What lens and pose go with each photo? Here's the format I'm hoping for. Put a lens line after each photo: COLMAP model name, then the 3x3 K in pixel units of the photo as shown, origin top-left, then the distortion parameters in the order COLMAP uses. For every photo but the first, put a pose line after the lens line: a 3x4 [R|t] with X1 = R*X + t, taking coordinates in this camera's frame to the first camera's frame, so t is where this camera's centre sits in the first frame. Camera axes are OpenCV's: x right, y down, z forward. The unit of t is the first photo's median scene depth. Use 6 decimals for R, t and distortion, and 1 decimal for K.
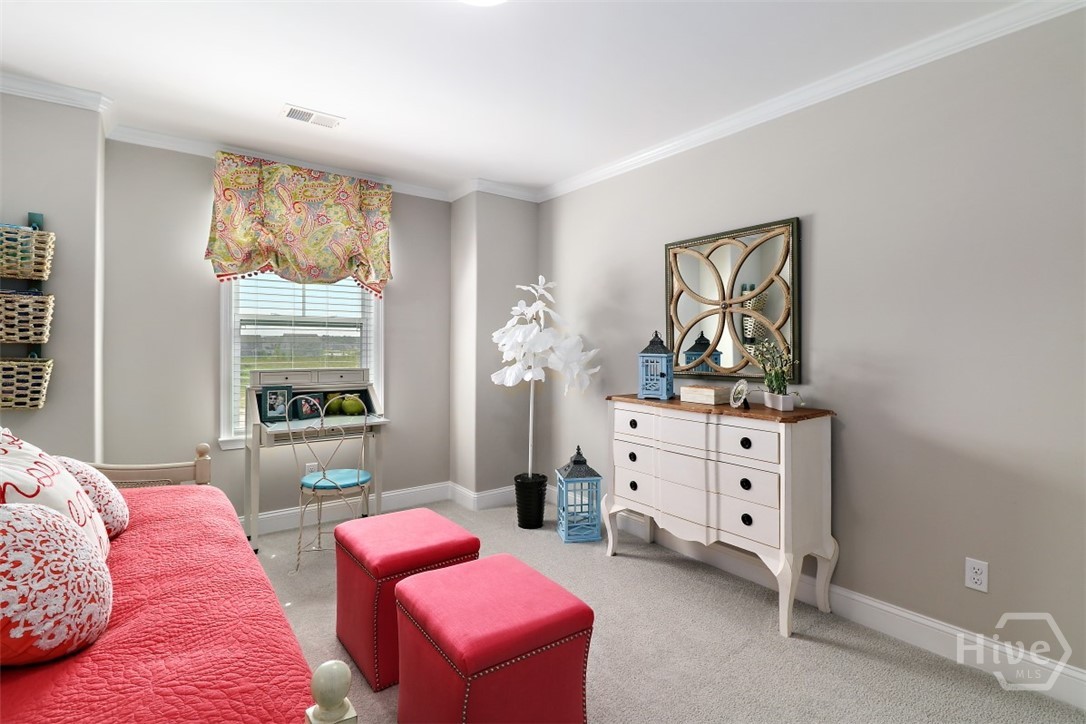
lens RADIAL K [[537.4, 0, 544.9], [0, 537.4, 341.5], [0, 0, 1]] dist [0.001626, -0.000330]
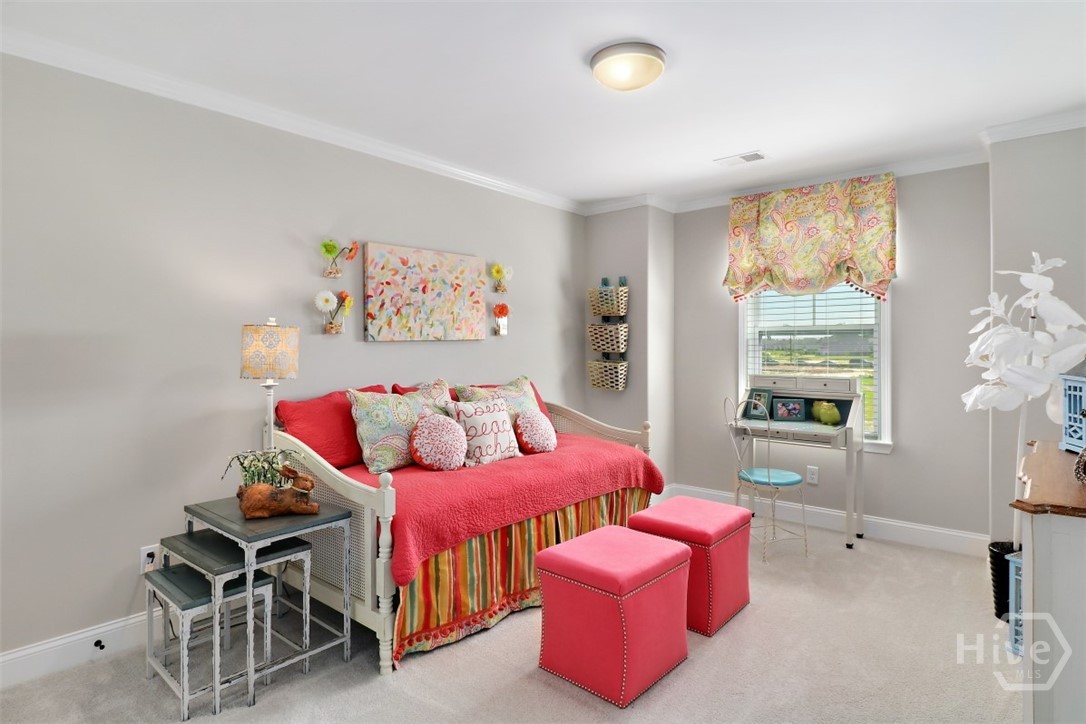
lens RADIAL K [[595.5, 0, 530.5], [0, 595.5, 344.8], [0, 0, 1]] dist [-0.000205, -0.001551]
pose [[0.181748, -0.005303, -0.983331, 0.641783], [0.012706, 0.999915, -0.003044, -0.013945], [0.983263, -0.011941, 0.181800, 0.270135]]
